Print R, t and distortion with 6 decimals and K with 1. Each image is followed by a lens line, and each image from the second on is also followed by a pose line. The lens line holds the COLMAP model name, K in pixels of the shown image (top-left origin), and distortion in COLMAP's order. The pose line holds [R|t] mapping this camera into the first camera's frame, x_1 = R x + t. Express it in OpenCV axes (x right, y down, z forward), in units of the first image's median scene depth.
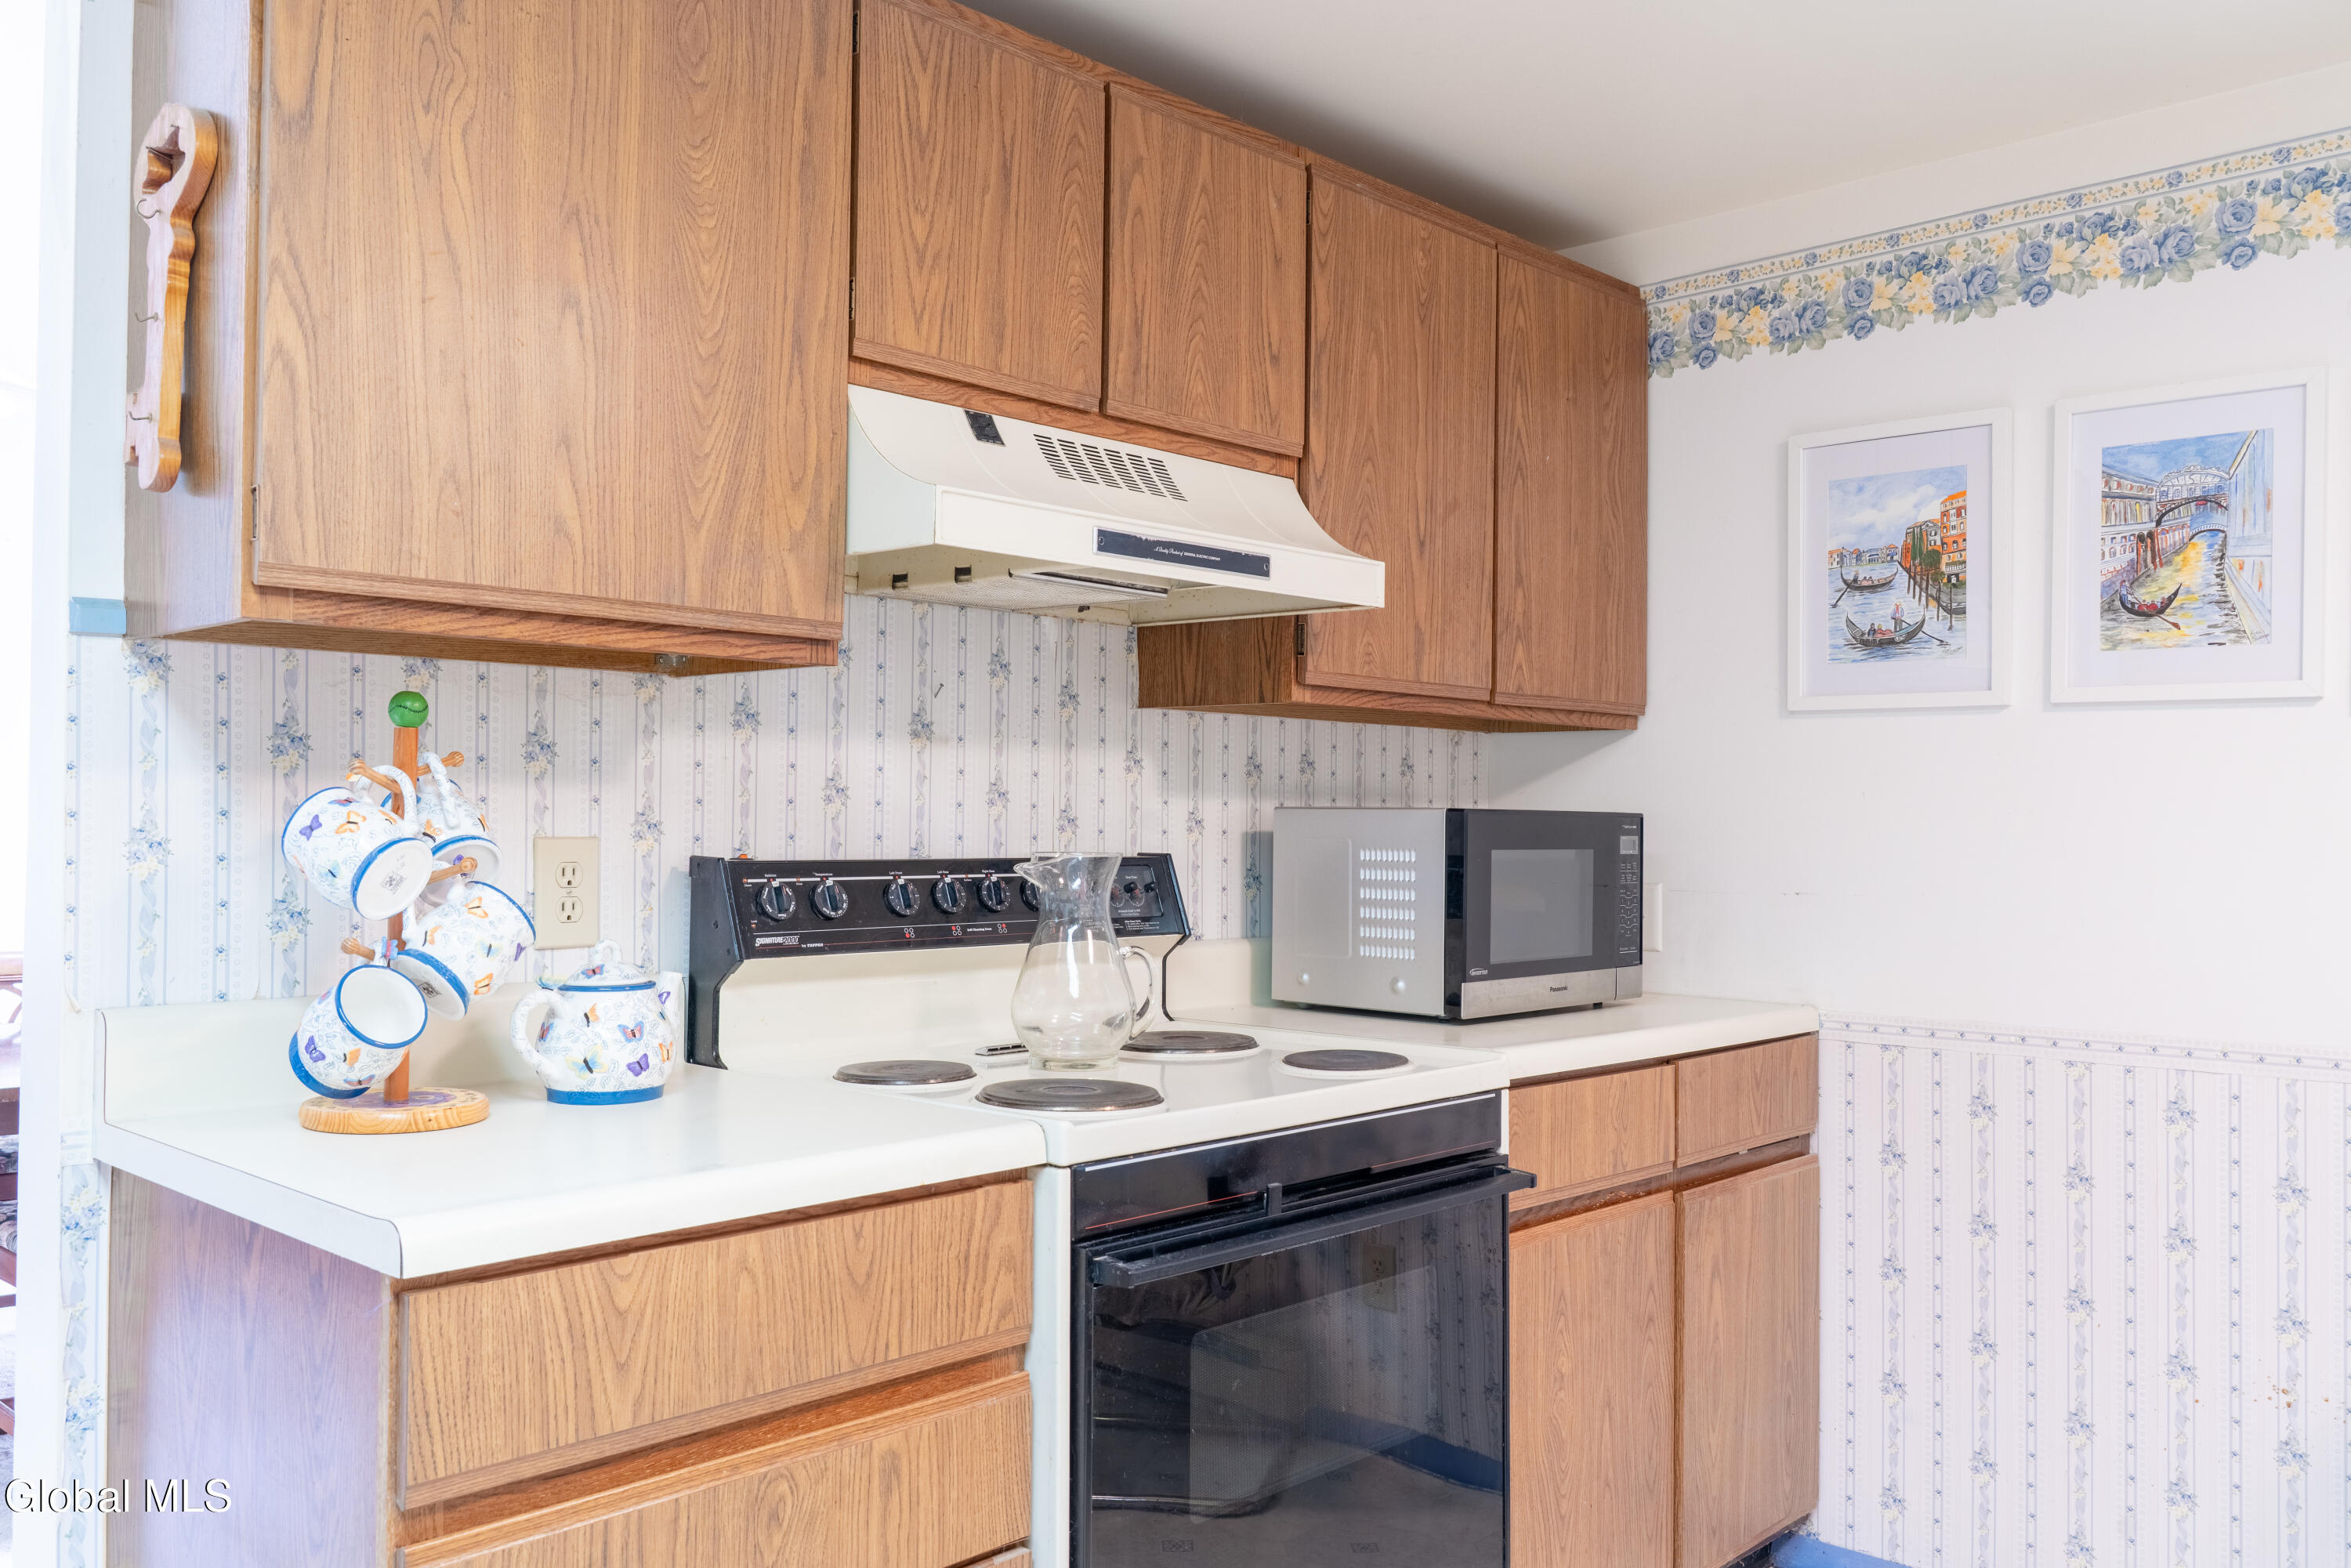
lens RADIAL K [[1842.9, 0, 1175.5], [0, 1842.9, 784.0], [0, 0, 1]] dist [-0.015211, -0.006549]
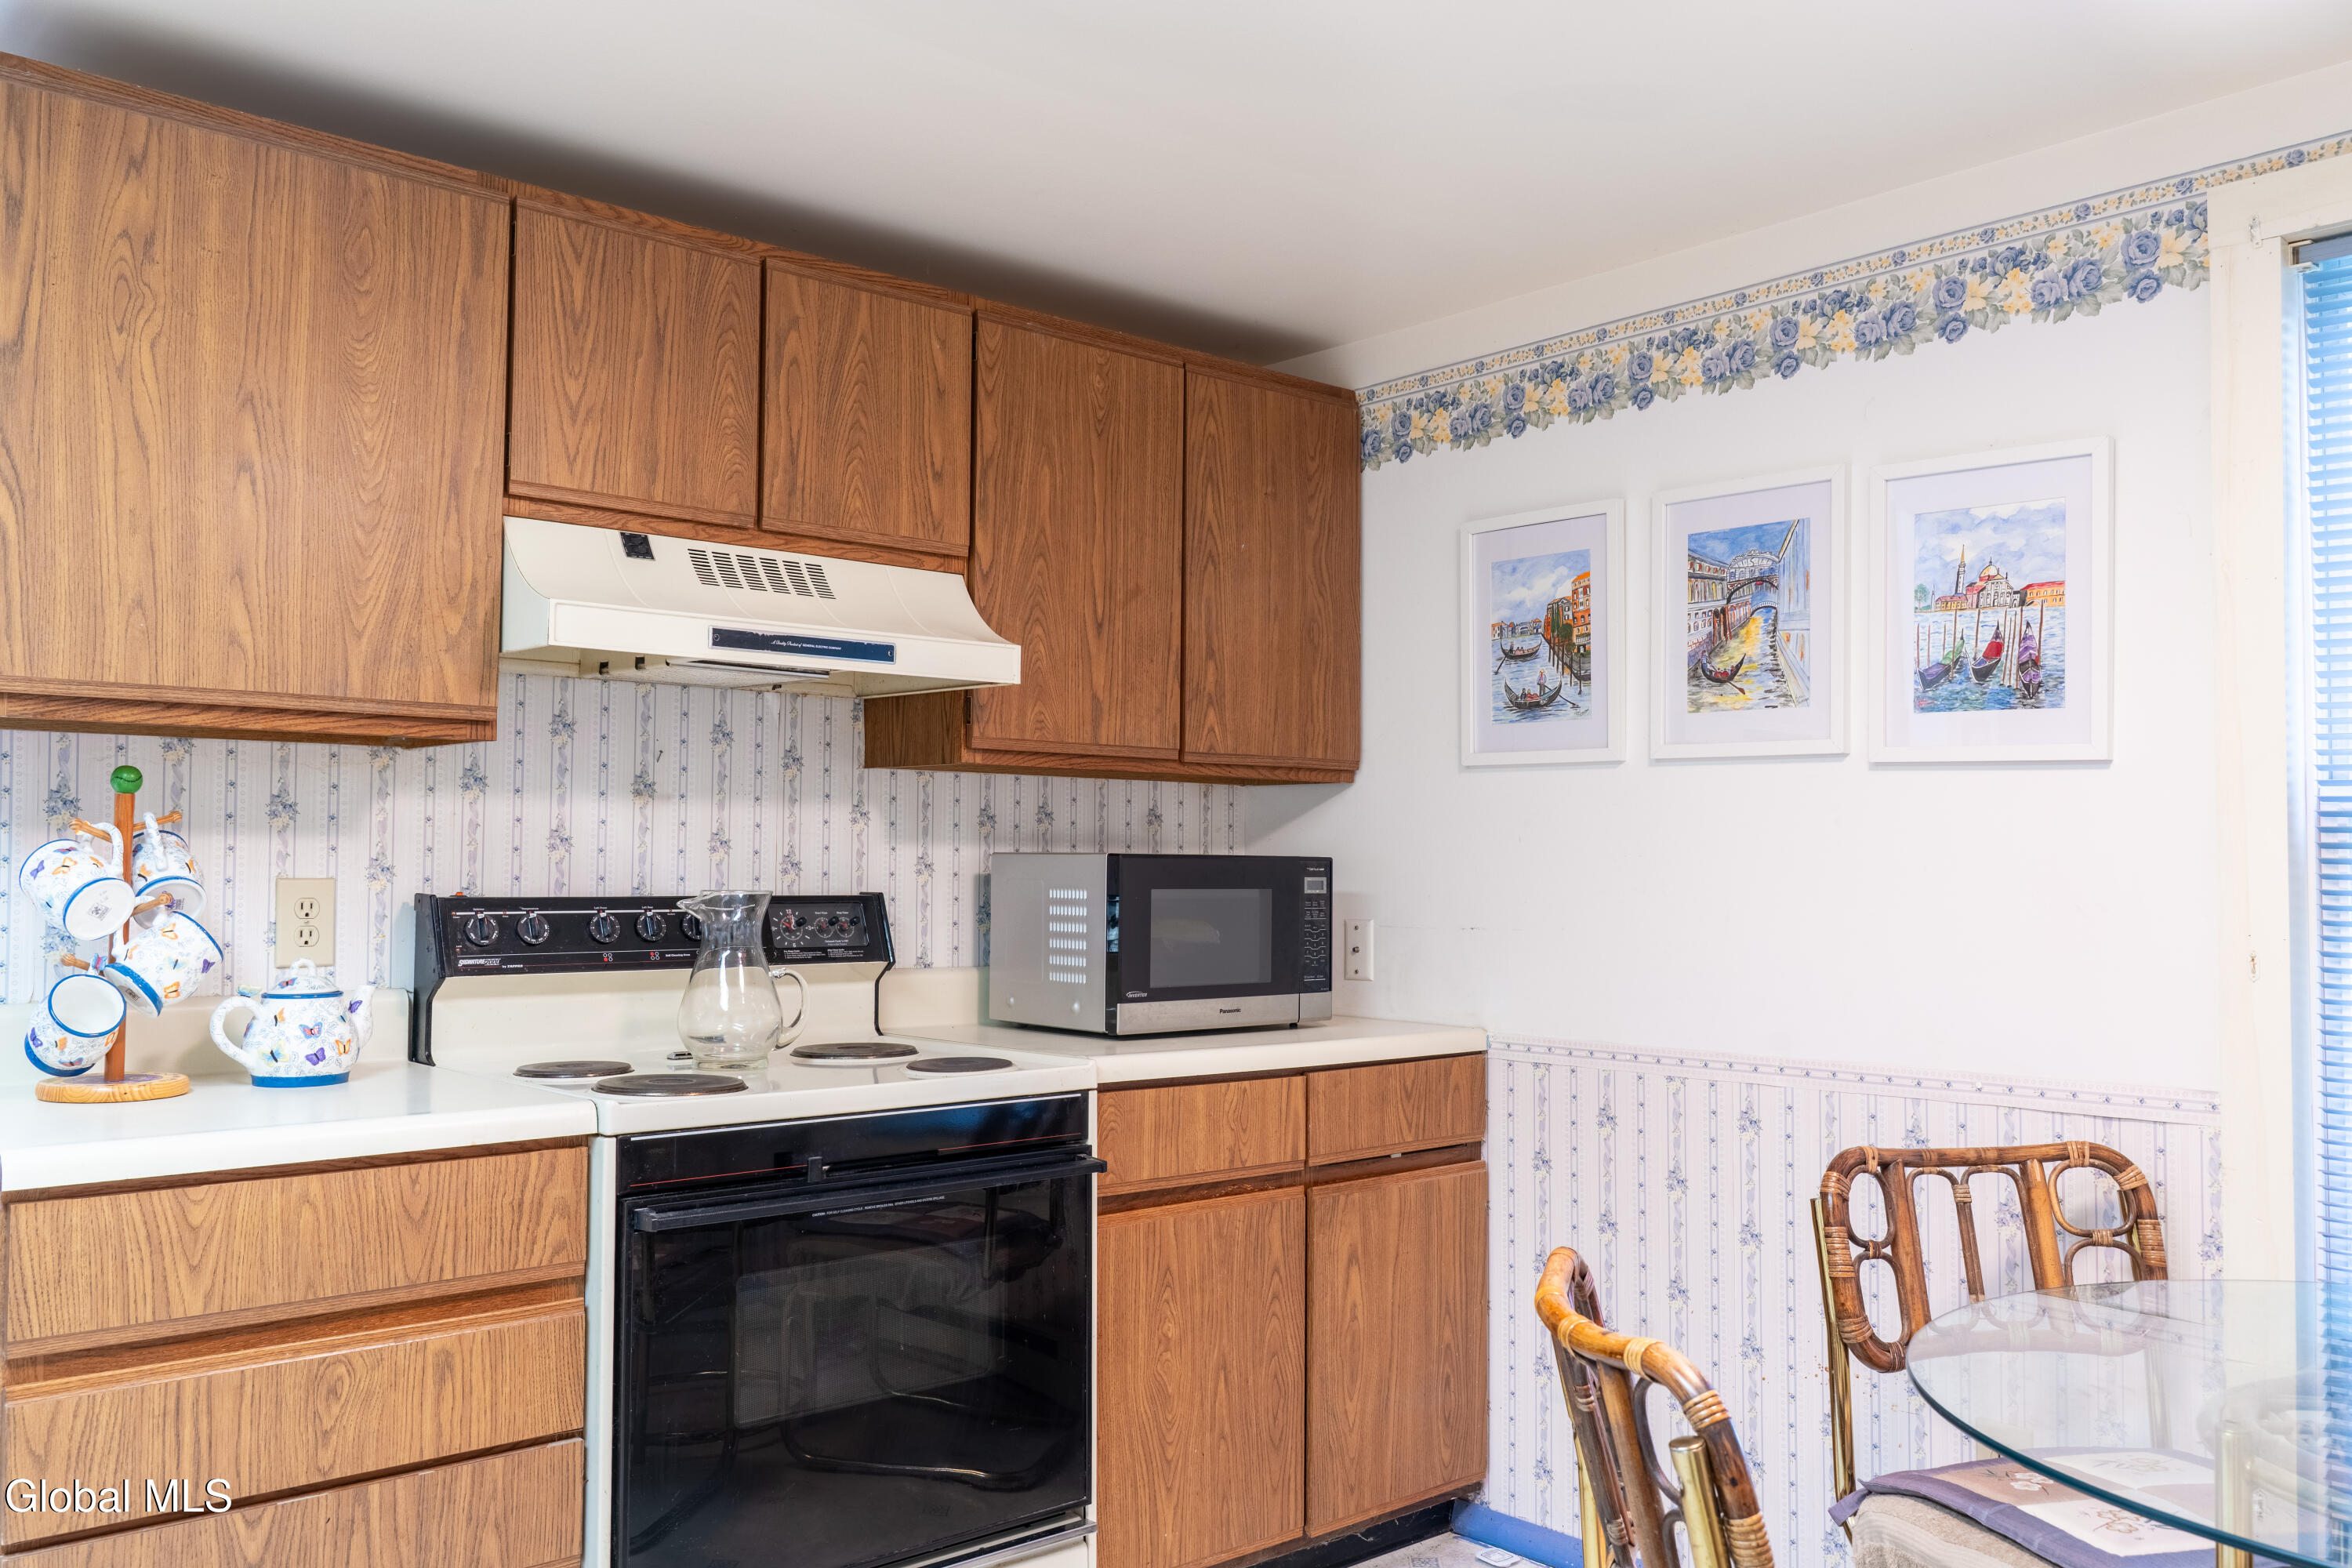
lens RADIAL K [[1843.8, 0, 1176.0], [0, 1843.8, 784.0], [0, 0, 1]] dist [-0.015211, -0.006549]
pose [[0.997054, -0.005234, -0.076524, 0.324932], [0.003384, 0.999699, -0.024280, -0.002541], [0.076628, 0.023950, 0.996772, -0.184615]]
